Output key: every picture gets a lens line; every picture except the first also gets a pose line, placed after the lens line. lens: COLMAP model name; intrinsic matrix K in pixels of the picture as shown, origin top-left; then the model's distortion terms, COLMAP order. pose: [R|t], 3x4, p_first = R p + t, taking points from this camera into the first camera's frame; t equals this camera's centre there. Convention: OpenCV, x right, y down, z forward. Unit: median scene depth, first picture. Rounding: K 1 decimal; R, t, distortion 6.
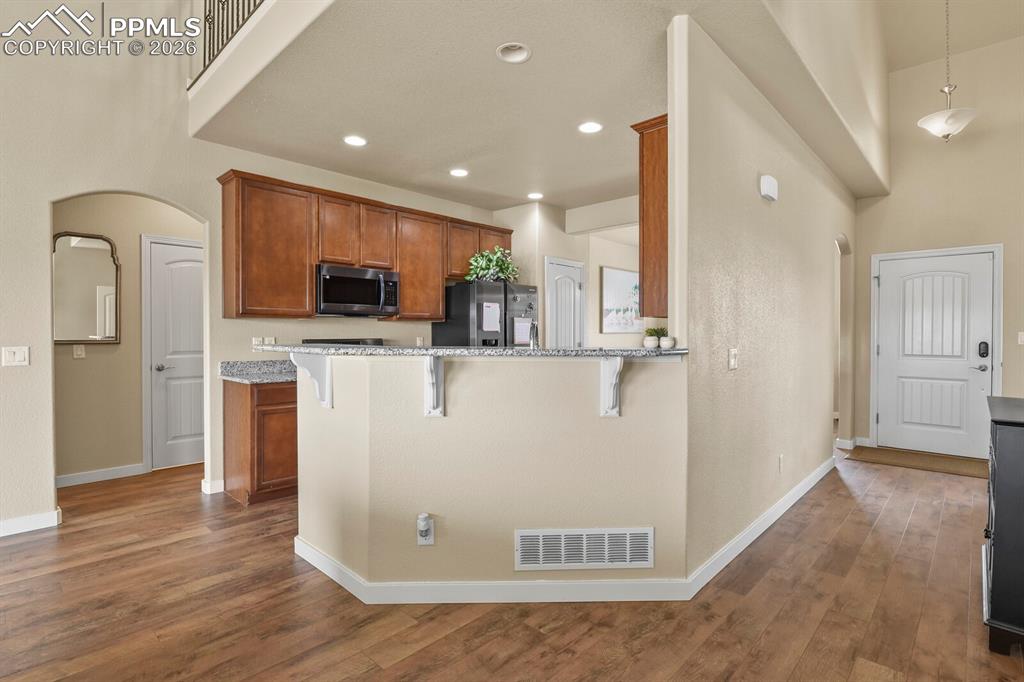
lens RADIAL K [[497.6, 0, 517.0], [0, 497.6, 338.0], [0, 0, 1]] dist [-0.010048, -0.004339]
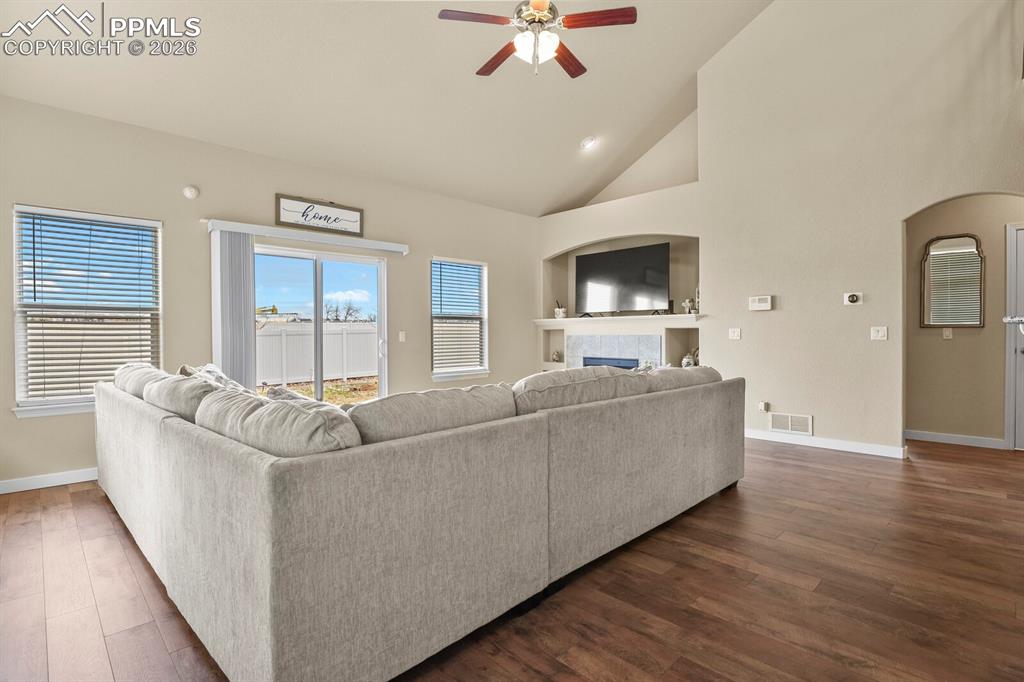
lens RADIAL K [[497.6, 0, 517.6], [0, 497.6, 338.0], [0, 0, 1]] dist [-0.010048, -0.004339]
pose [[-0.039548, 0.010131, -0.999166, 0.297903], [-0.006080, 0.999928, 0.010379, 0.026071], [0.999199, 0.006486, -0.039483, -0.008149]]
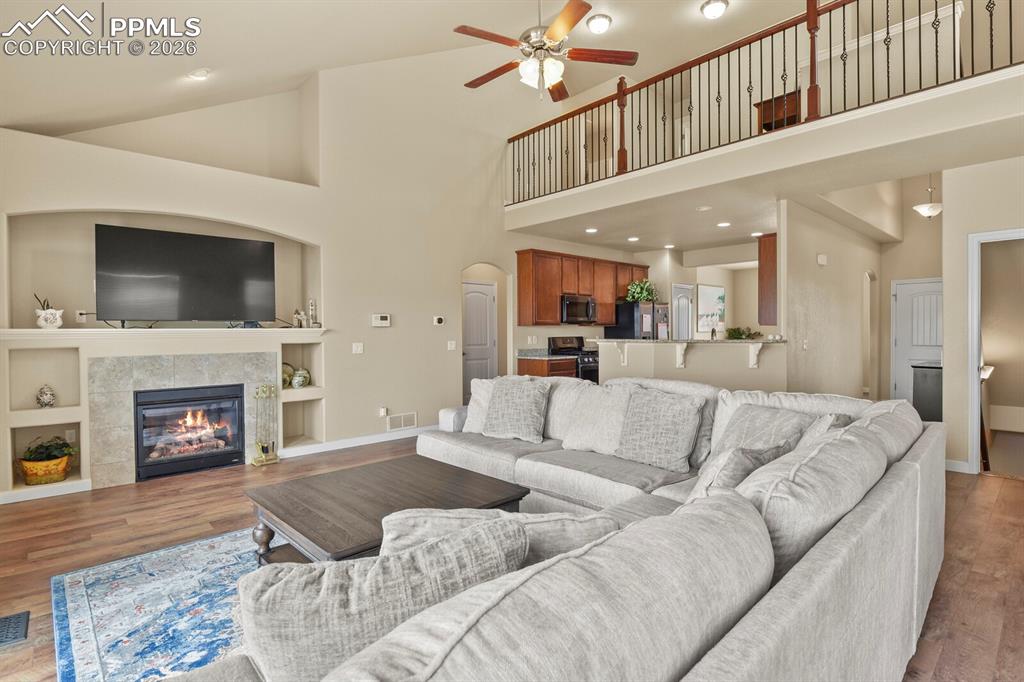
lens RADIAL K [[497.6, 0, 516.9], [0, 497.6, 336.5], [0, 0, 1]] dist [-0.010048, -0.004339]
pose [[0.996882, -0.003687, -0.078822, -0.354560], [0.003836, 0.999991, 0.001733, -0.002376], [0.078815, -0.002030, 0.996887, -0.686722]]
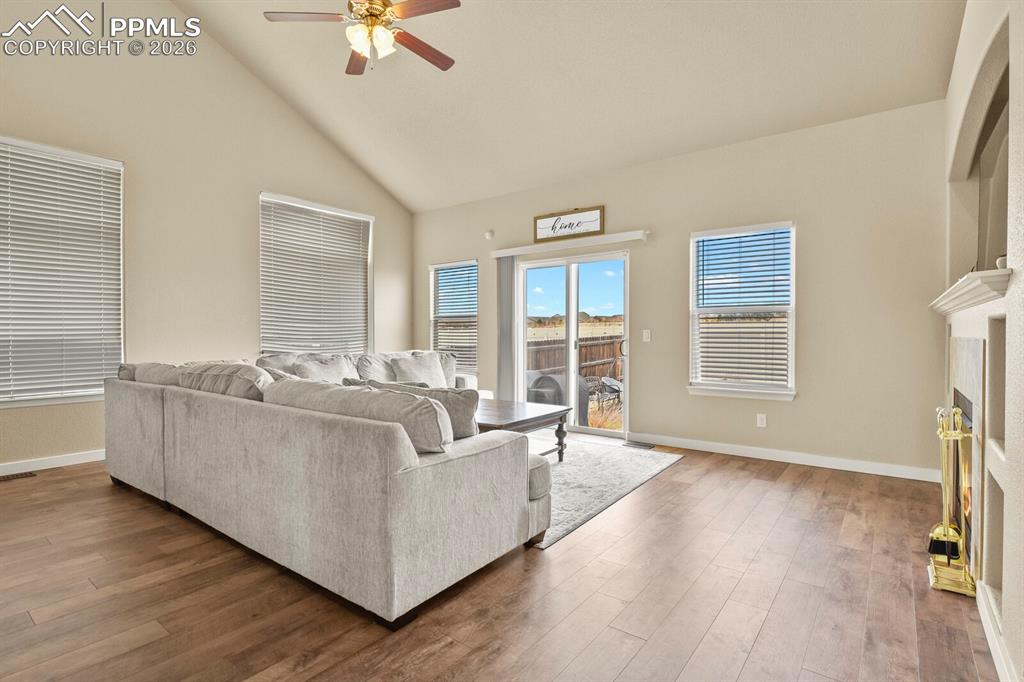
lens RADIAL K [[497.6, 0, 517.1], [0, 497.6, 338.4], [0, 0, 1]] dist [-0.010048, -0.004339]
pose [[-0.995084, 0.003660, -0.098969, -0.499307], [0.001466, 0.999752, 0.022227, 0.018757], [0.099026, 0.021972, -0.994842, 0.664435]]
